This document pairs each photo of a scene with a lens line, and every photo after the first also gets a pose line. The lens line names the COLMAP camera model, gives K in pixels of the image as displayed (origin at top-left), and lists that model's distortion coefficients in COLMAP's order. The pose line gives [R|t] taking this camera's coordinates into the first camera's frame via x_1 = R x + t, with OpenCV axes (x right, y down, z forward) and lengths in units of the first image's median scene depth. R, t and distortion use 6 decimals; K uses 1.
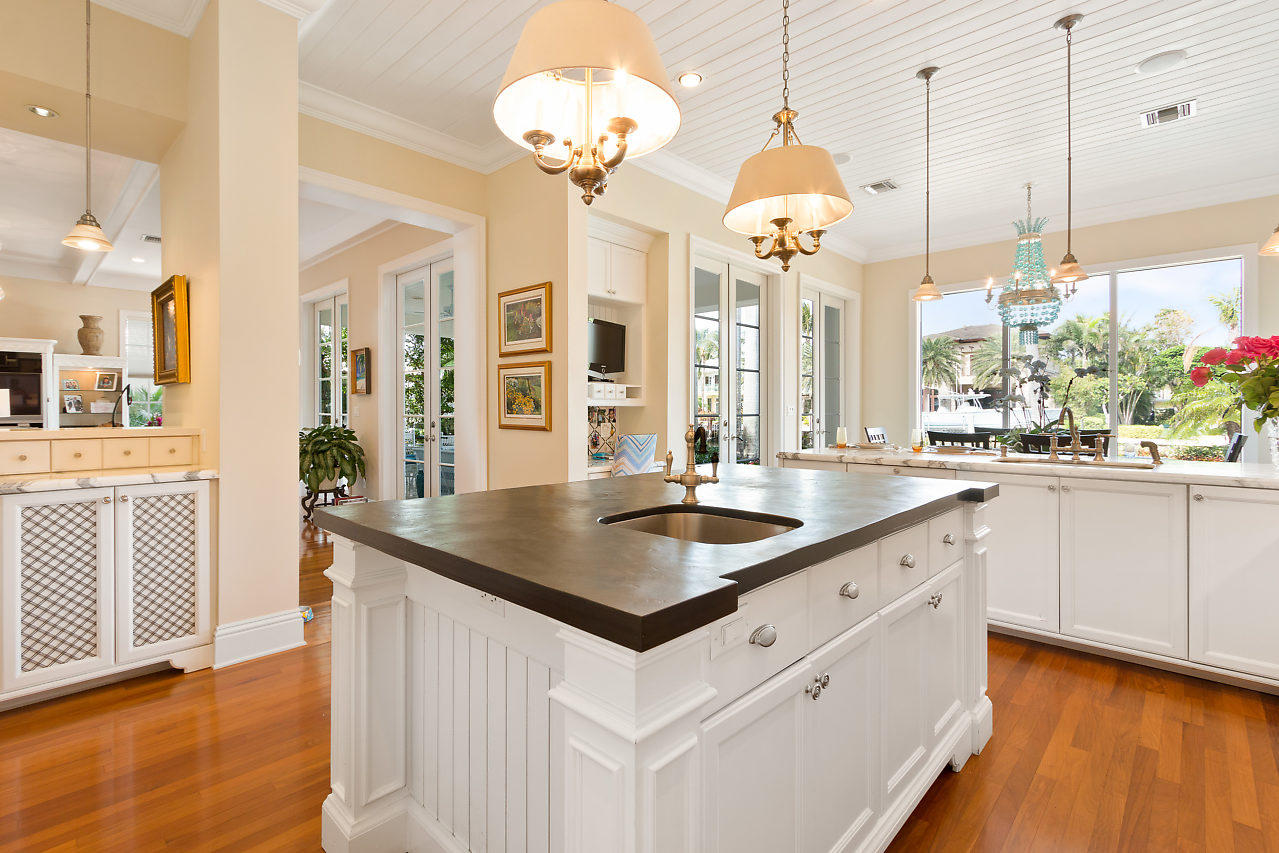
lens RADIAL K [[591.7, 0, 639.7], [0, 591.7, 416.8], [0, 0, 1]] dist [0.003590, 0.000829]
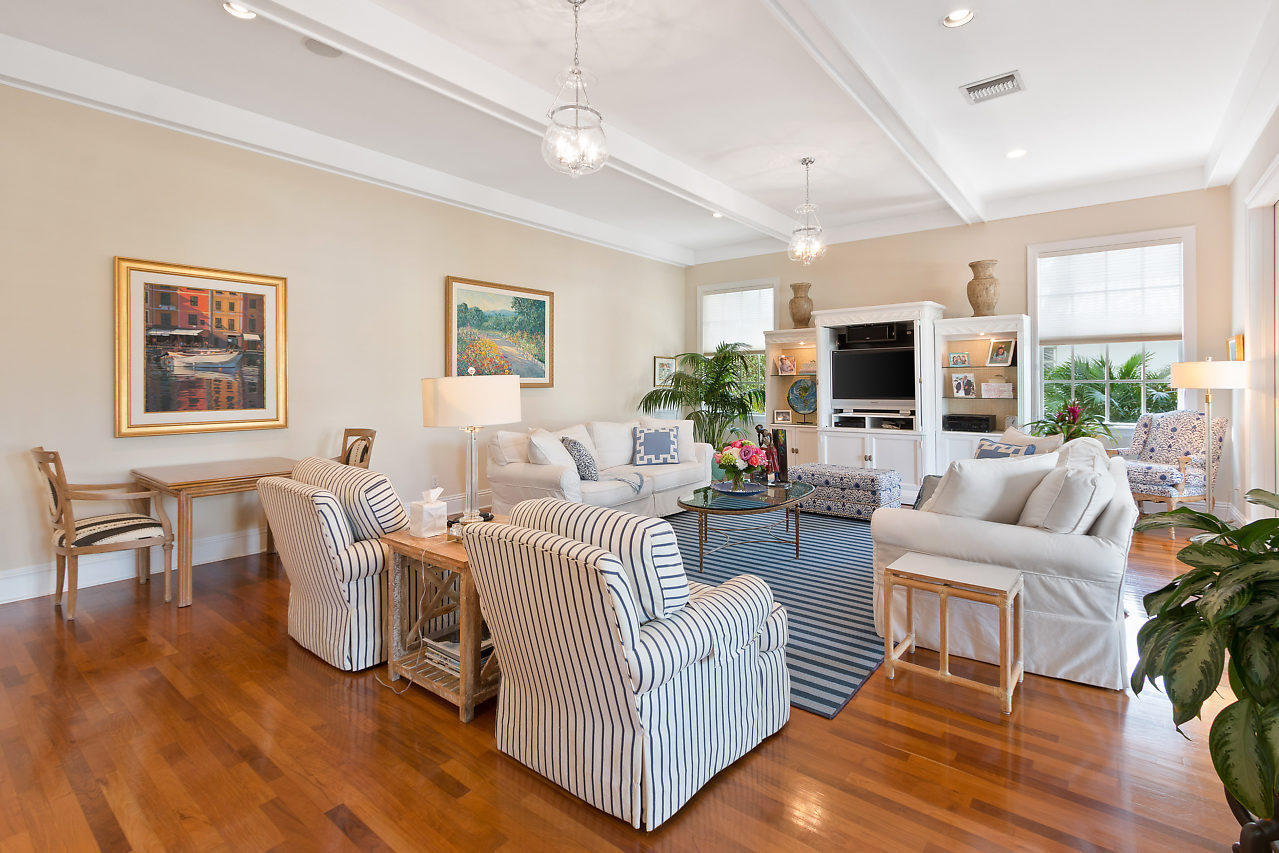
lens RADIAL K [[591.7, 0, 644.5], [0, 591.7, 381.6], [0, 0, 1]] dist [0.003590, 0.000829]
pose [[0.081412, -0.012805, -0.996598, -0.255862], [-0.002815, 0.999911, -0.013077, -0.015627], [0.996677, 0.003871, 0.081369, 0.550288]]
